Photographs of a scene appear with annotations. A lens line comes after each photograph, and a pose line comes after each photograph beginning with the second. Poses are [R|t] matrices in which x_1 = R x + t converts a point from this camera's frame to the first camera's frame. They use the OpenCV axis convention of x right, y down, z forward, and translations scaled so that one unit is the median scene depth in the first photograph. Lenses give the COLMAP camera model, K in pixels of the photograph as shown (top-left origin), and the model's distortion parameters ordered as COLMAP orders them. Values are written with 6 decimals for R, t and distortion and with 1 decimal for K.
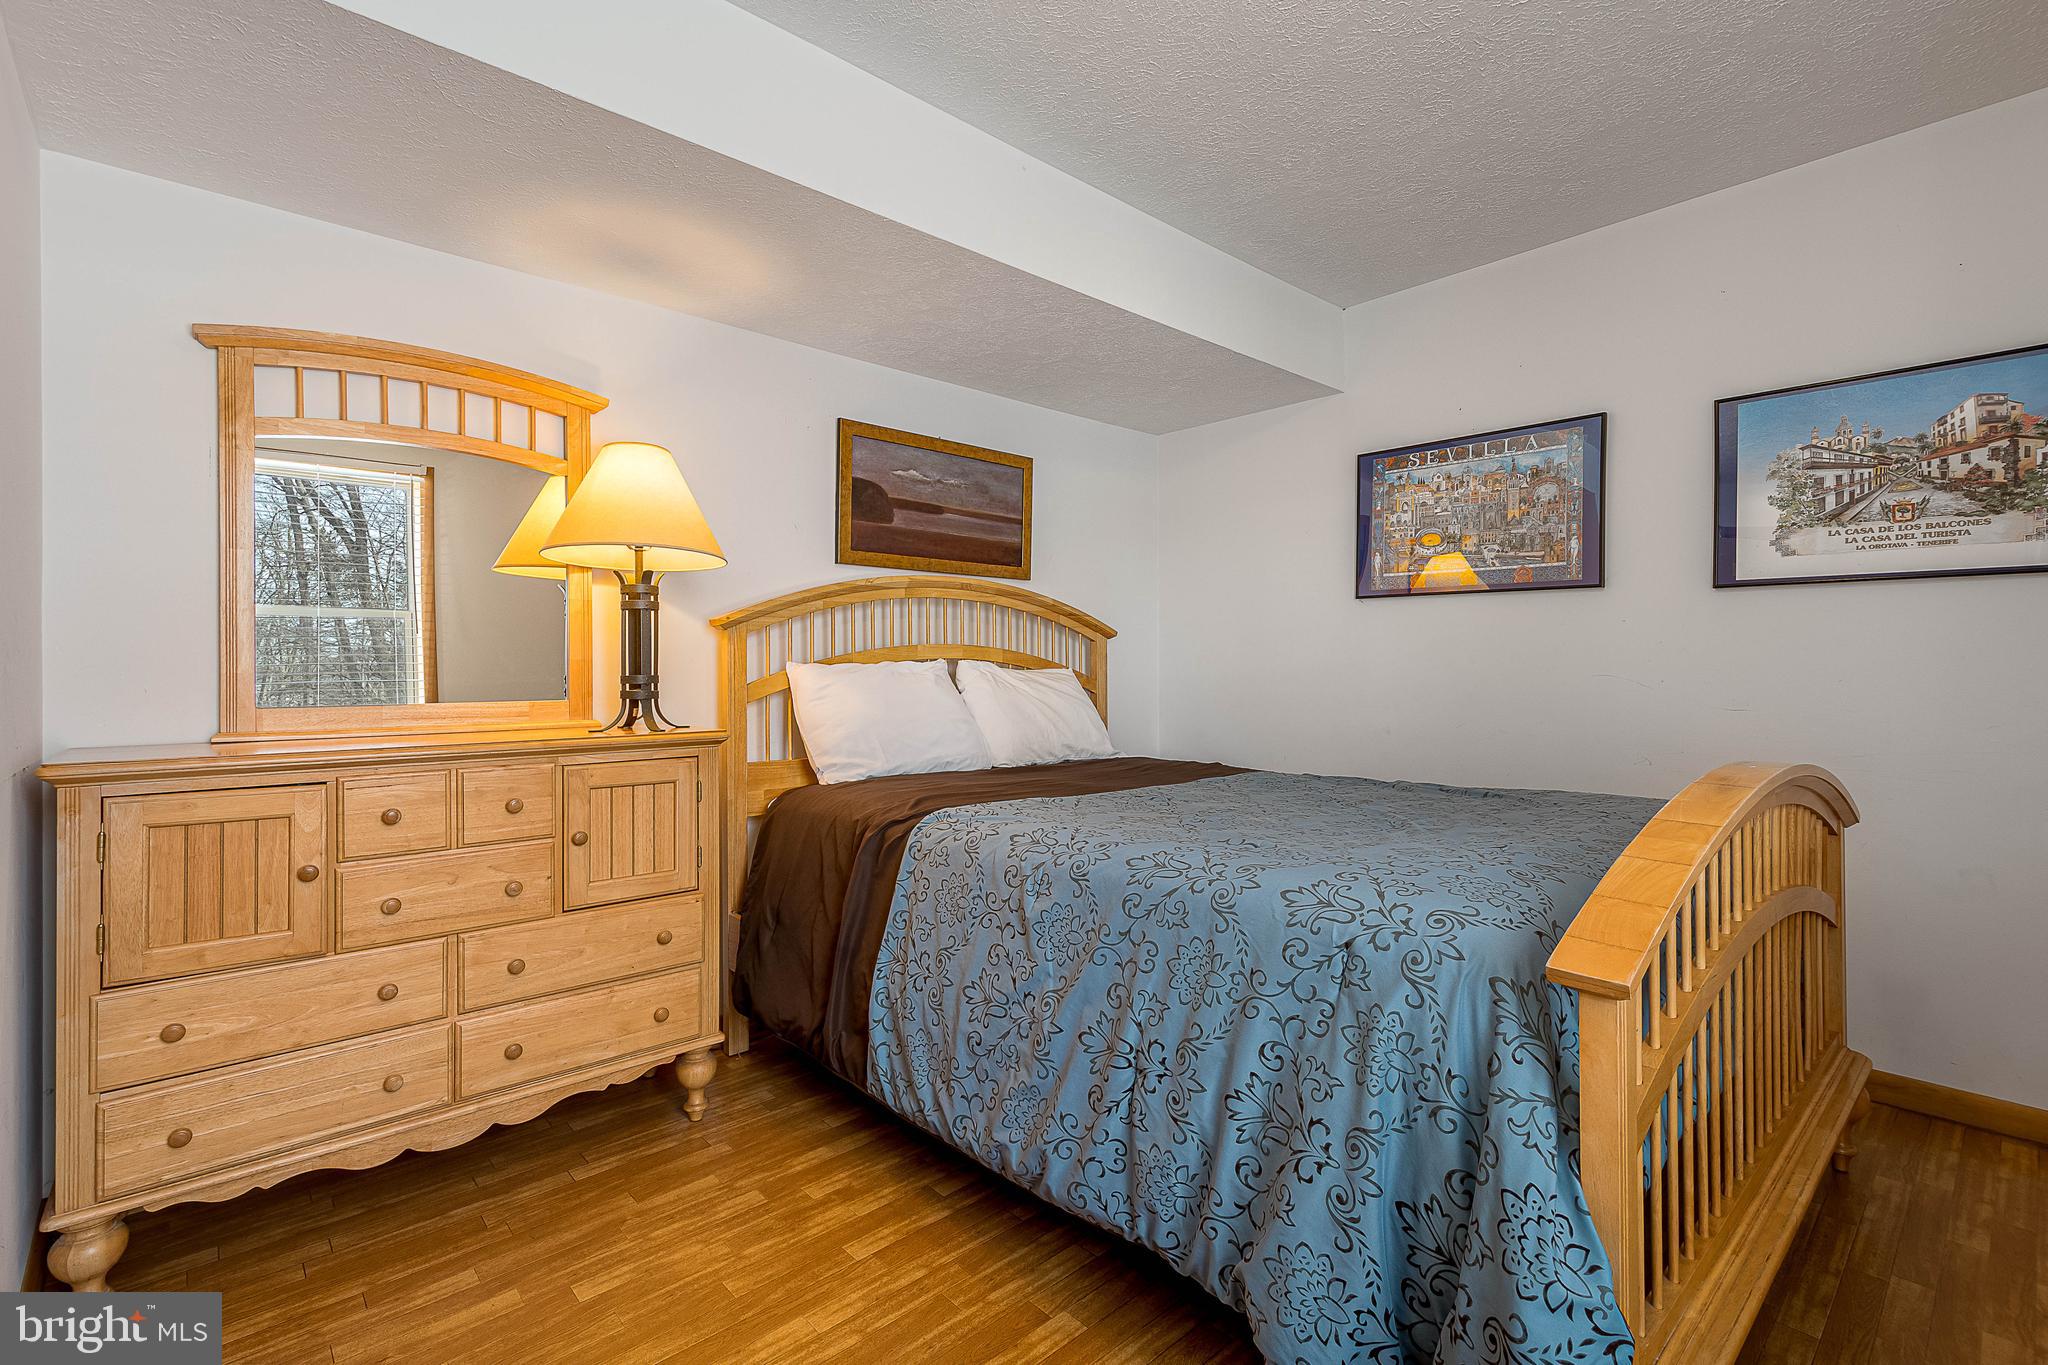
lens RADIAL K [[891.8, 0, 1016.6], [0, 891.8, 643.1], [0, 0, 1]] dist [0.003057, 0.000506]
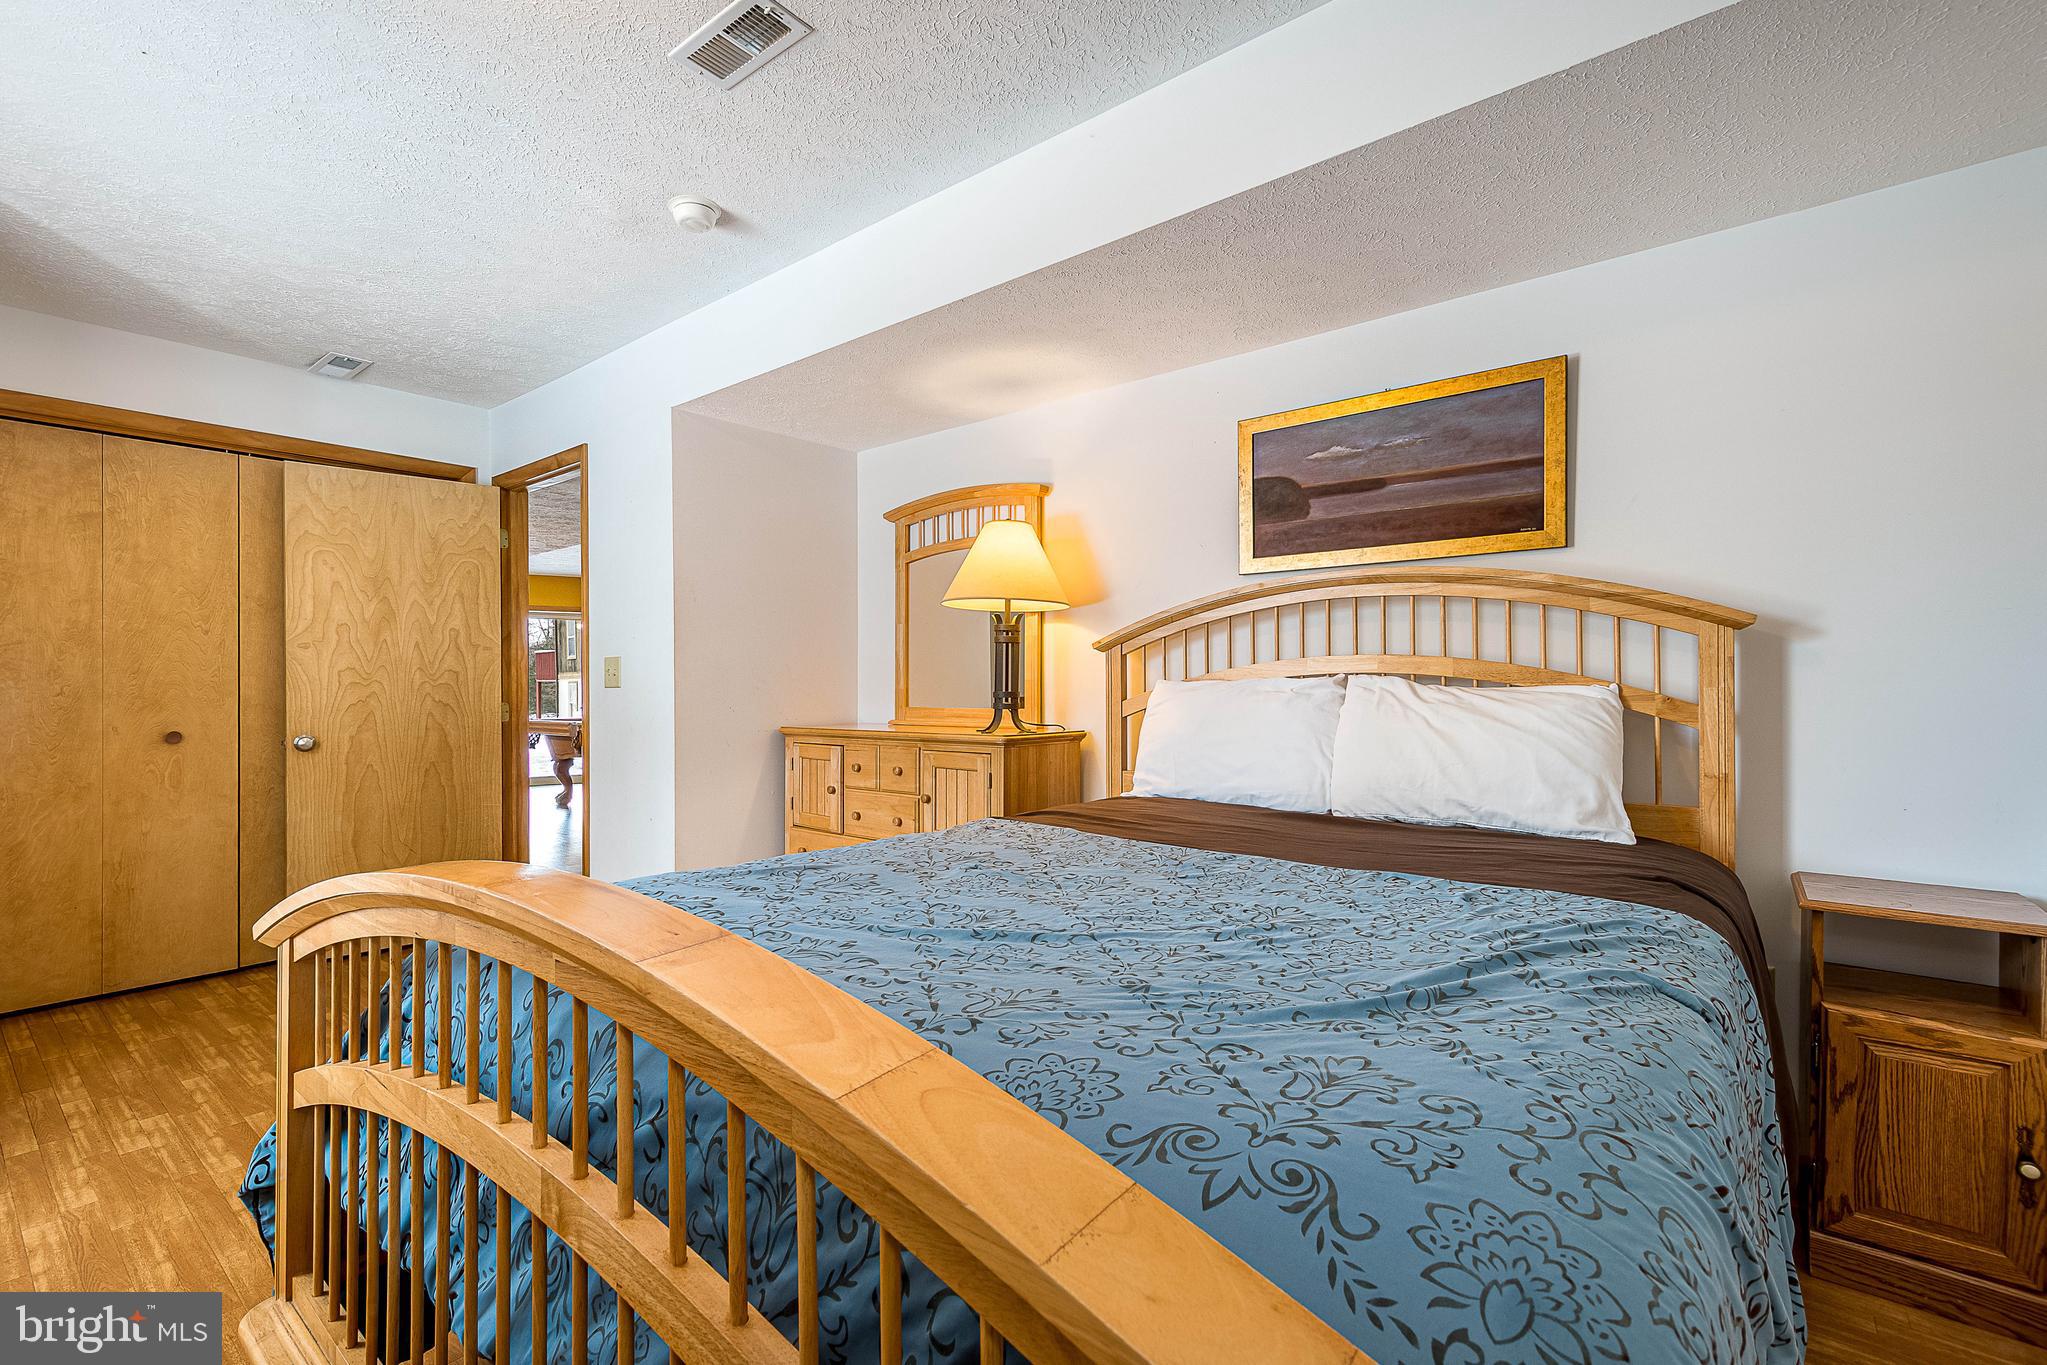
lens RADIAL K [[900.4, 0, 1023.5], [0, 900.4, 682.5], [0, 0, 1]] dist [0.001895, -0.000487]
pose [[0.179265, -0.005008, -0.983788, 0.686305], [0.029039, 0.999578, 0.000203, 0.017348], [0.983372, -0.028605, 0.179335, 0.587445]]
